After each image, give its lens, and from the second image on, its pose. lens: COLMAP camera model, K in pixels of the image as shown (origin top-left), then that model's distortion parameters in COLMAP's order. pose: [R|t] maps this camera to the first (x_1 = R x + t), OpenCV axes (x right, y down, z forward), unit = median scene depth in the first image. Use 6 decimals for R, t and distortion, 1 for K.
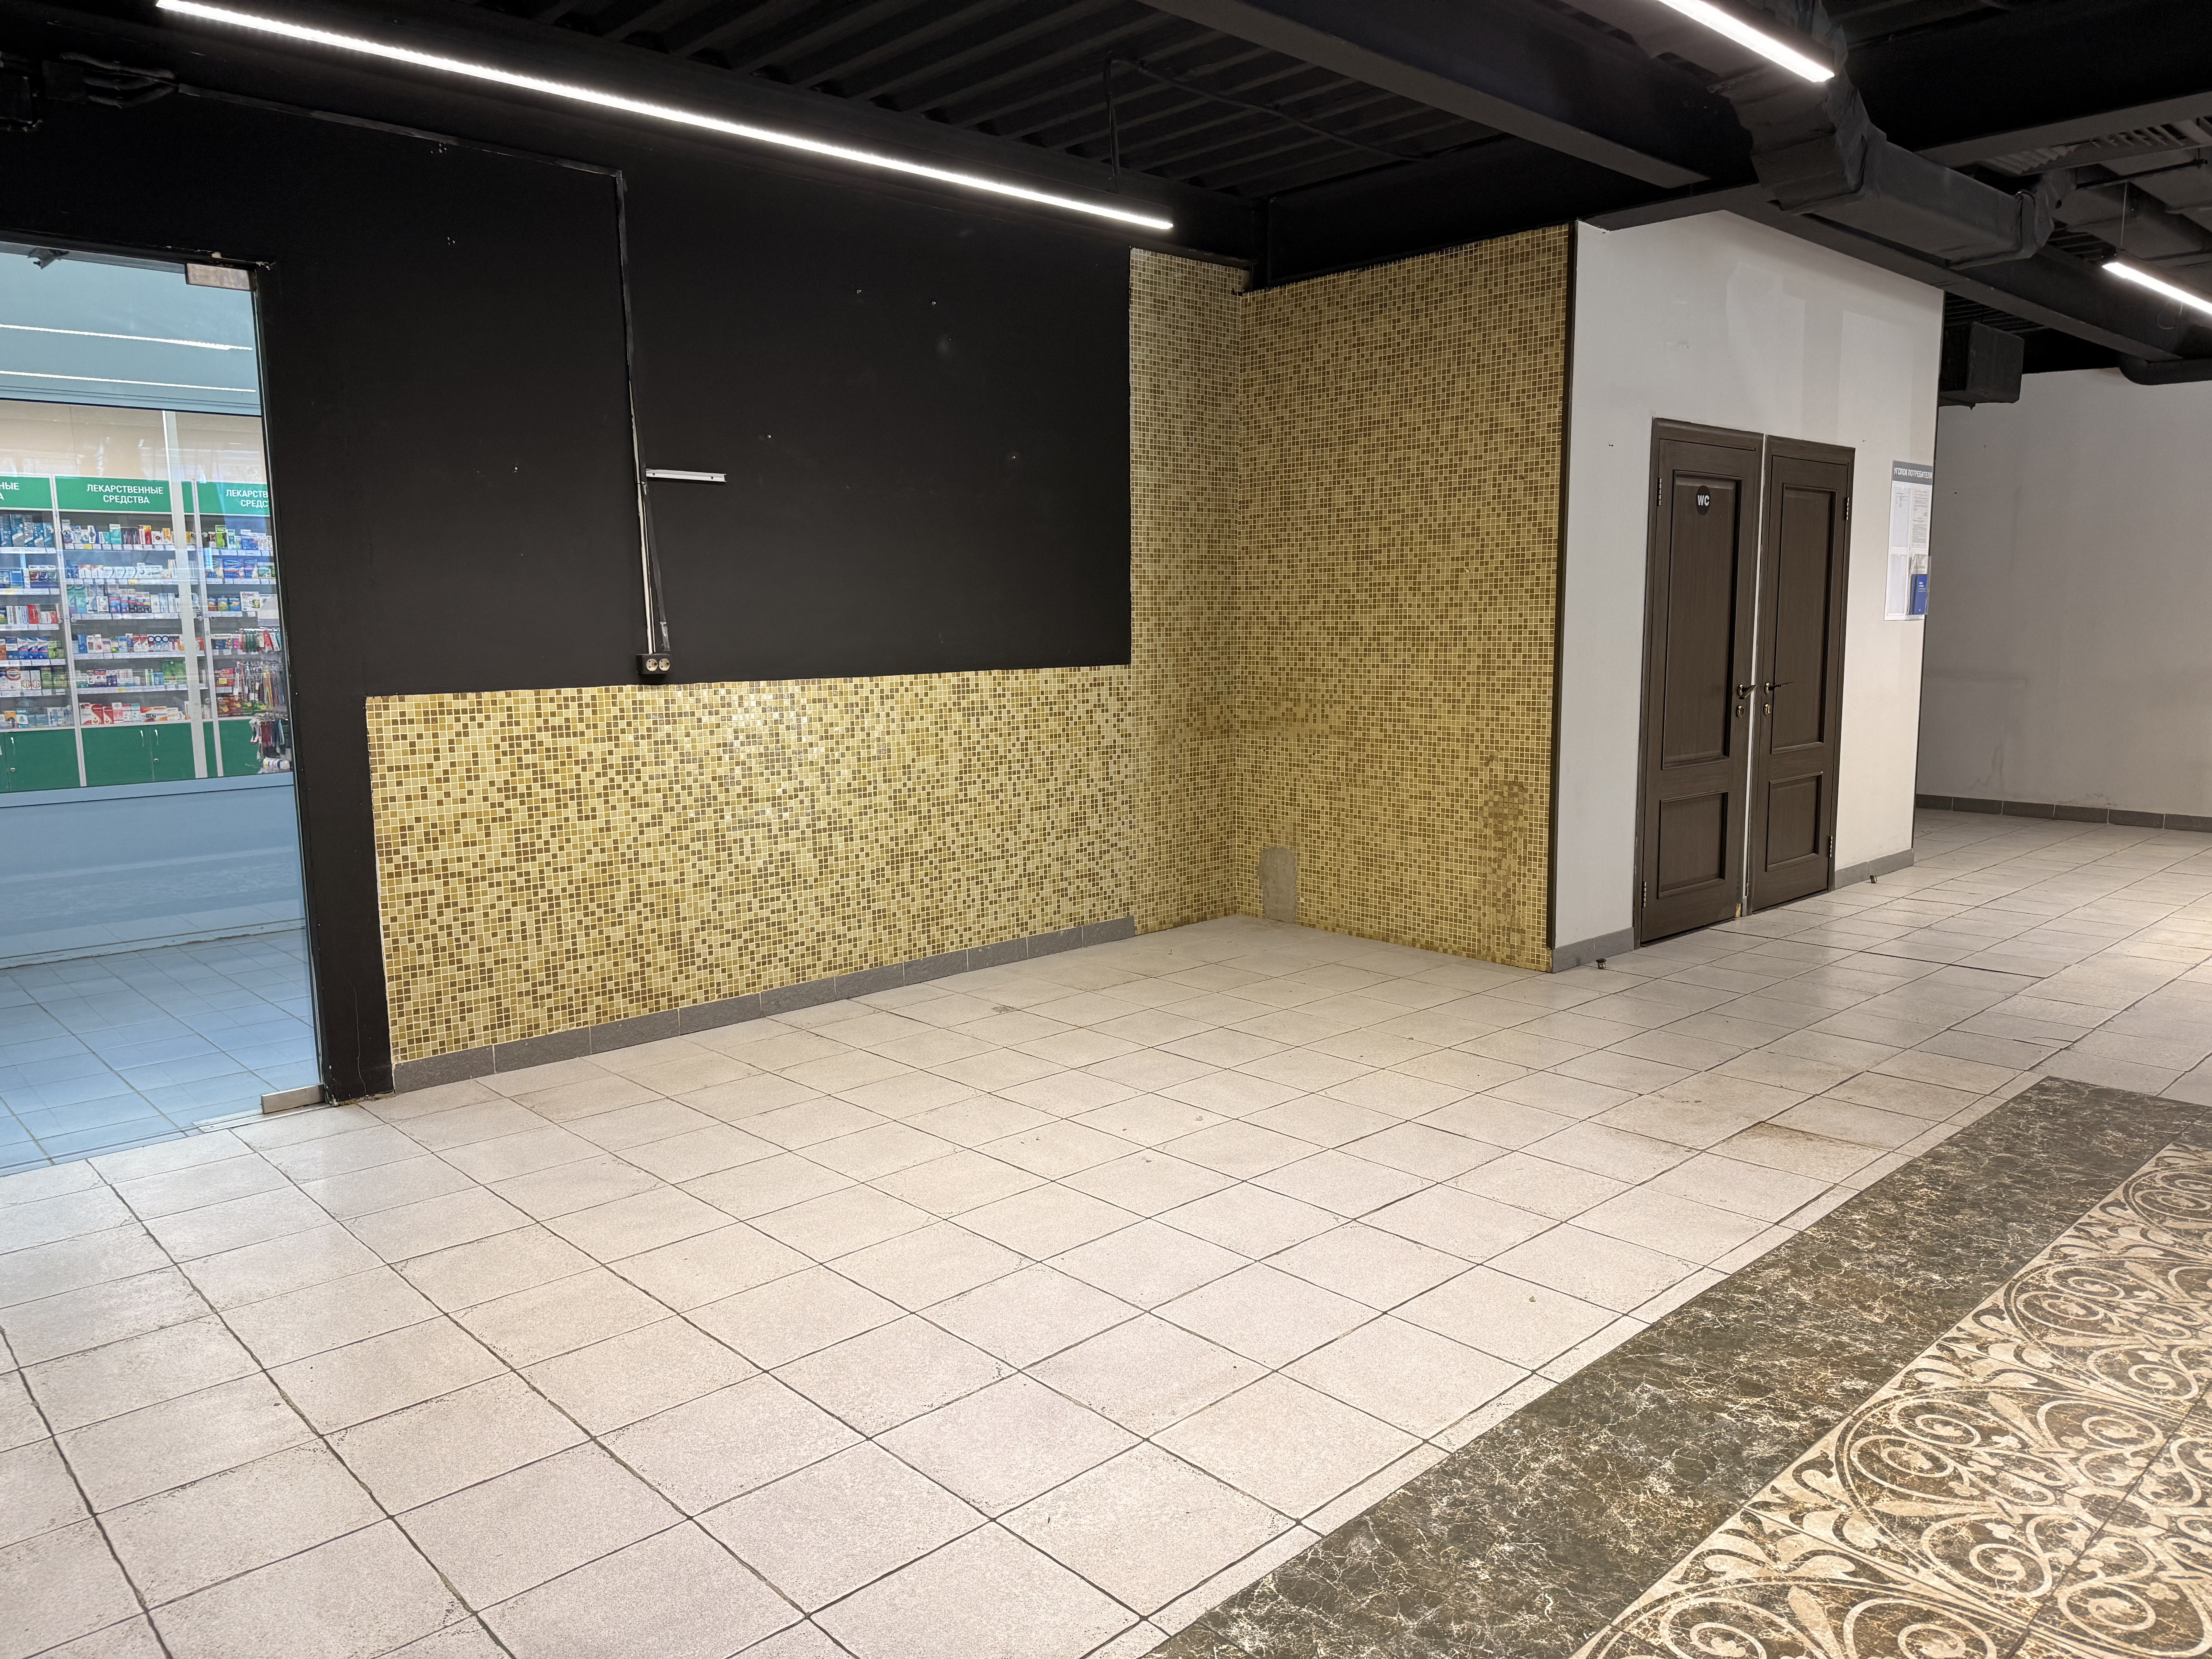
lens RADIAL K [[1553.9, 0, 1106.0], [0, 1553.9, 829.5], [0, 0, 1]] dist [0.173017, -0.232663]
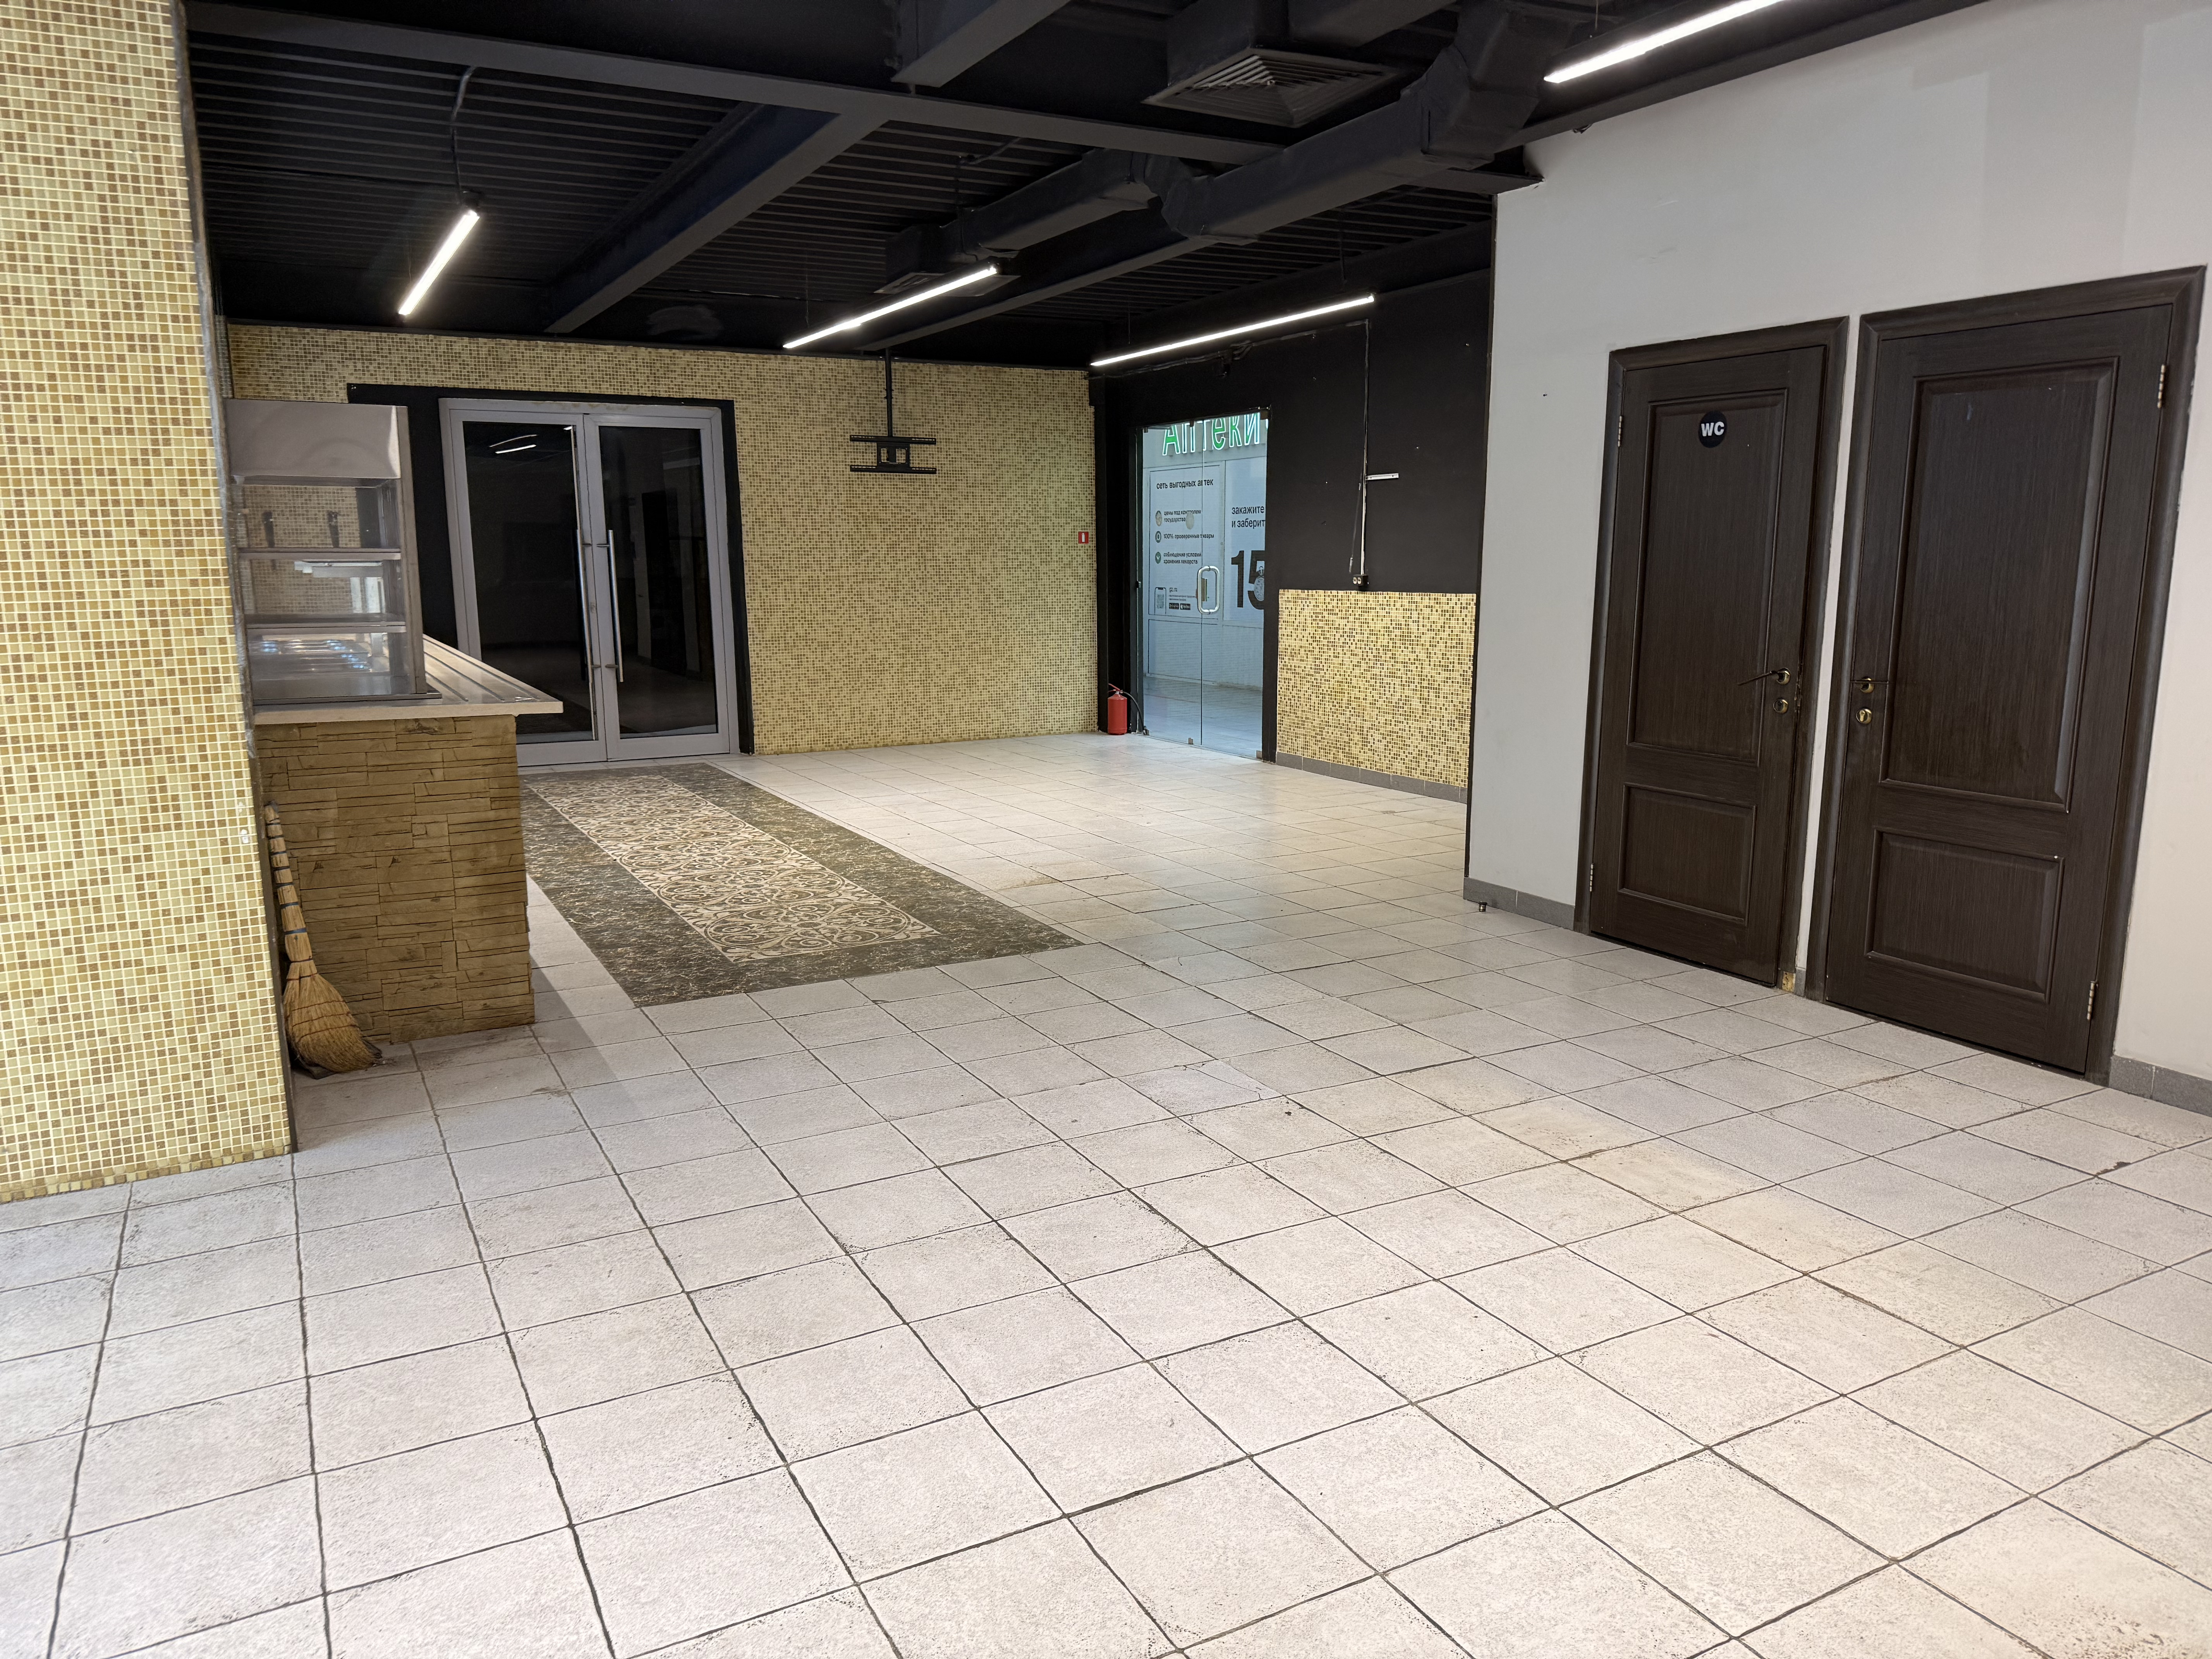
lens RADIAL K [[1553.9, 0, 1106.0], [0, 1553.9, 829.5], [0, 0, 1]] dist [0.173017, -0.232663]
pose [[-0.267987, 0.186670, -0.945165, 1.332284], [-0.119170, 0.967093, 0.224790, -0.165625], [0.956024, 0.172877, -0.236923, 0.990751]]
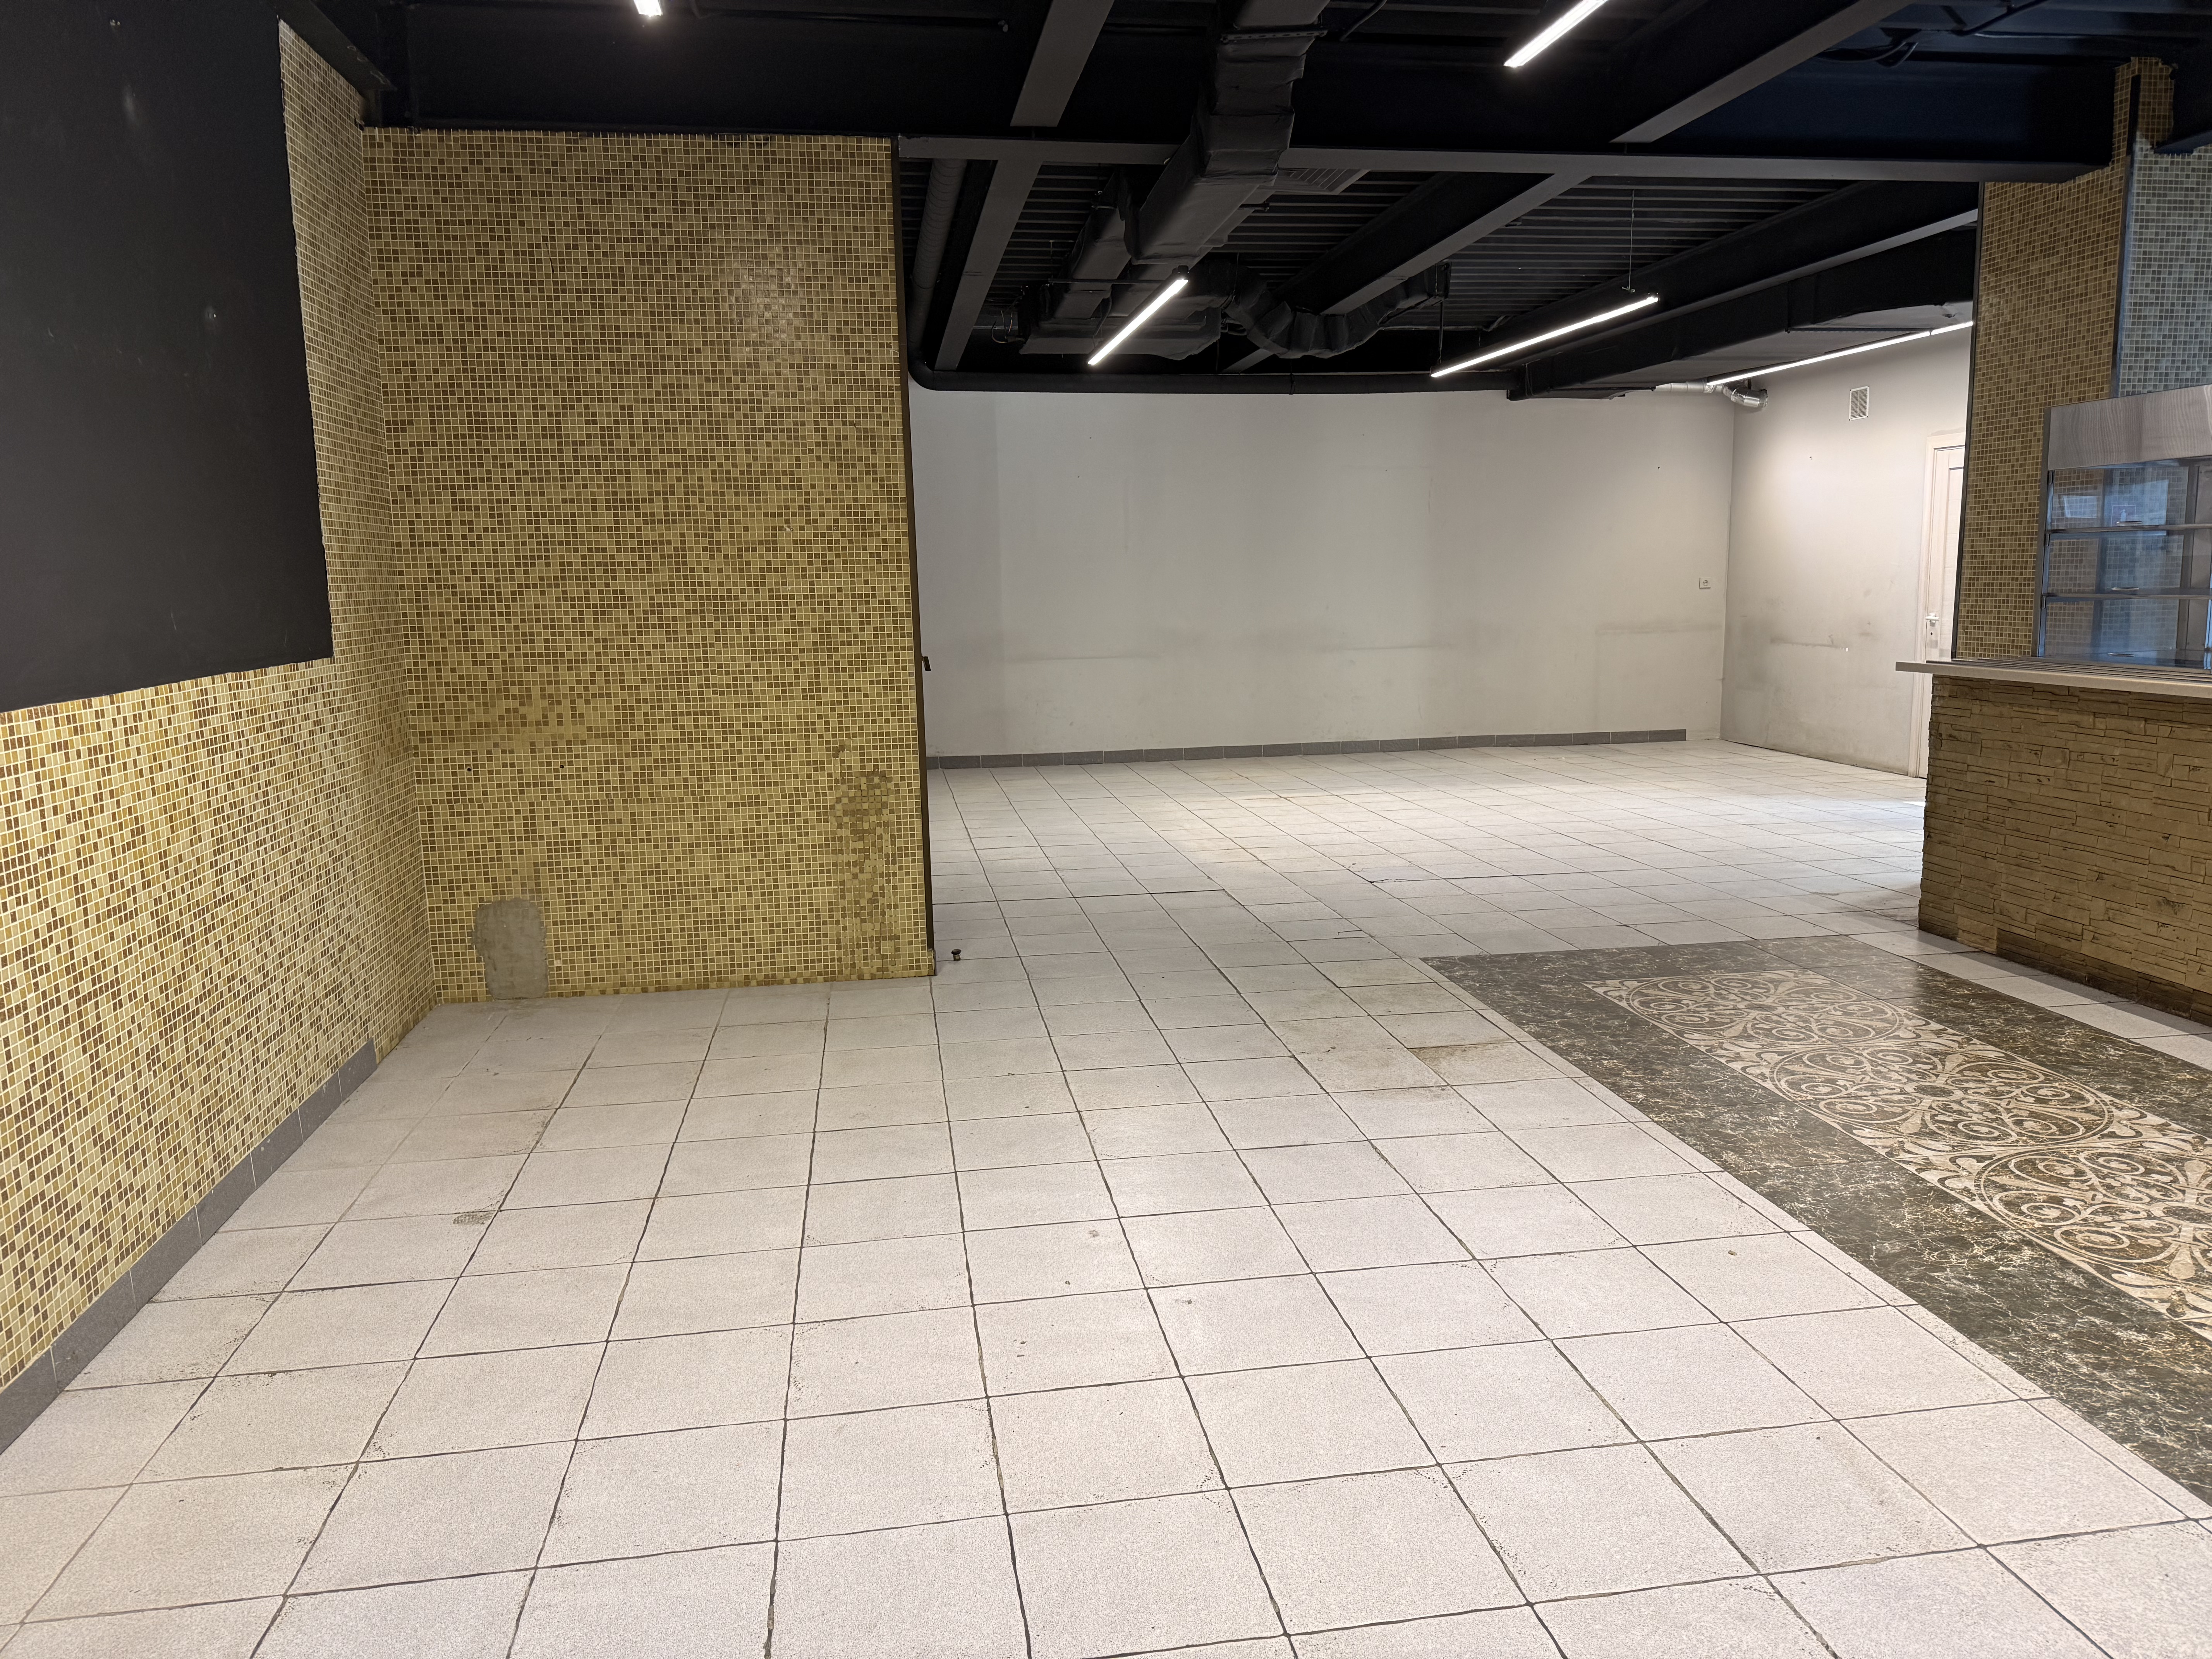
lens RADIAL K [[1534.0, 0, 1143.3], [0, 1534.0, 811.9], [0, 0, 1]] dist [0.159922, -0.299002]
pose [[0.559446, -0.124635, 0.819442, -0.362559], [0.126586, 0.989880, 0.064136, -0.043856], [-0.819143, 0.067850, 0.569562, 0.380600]]
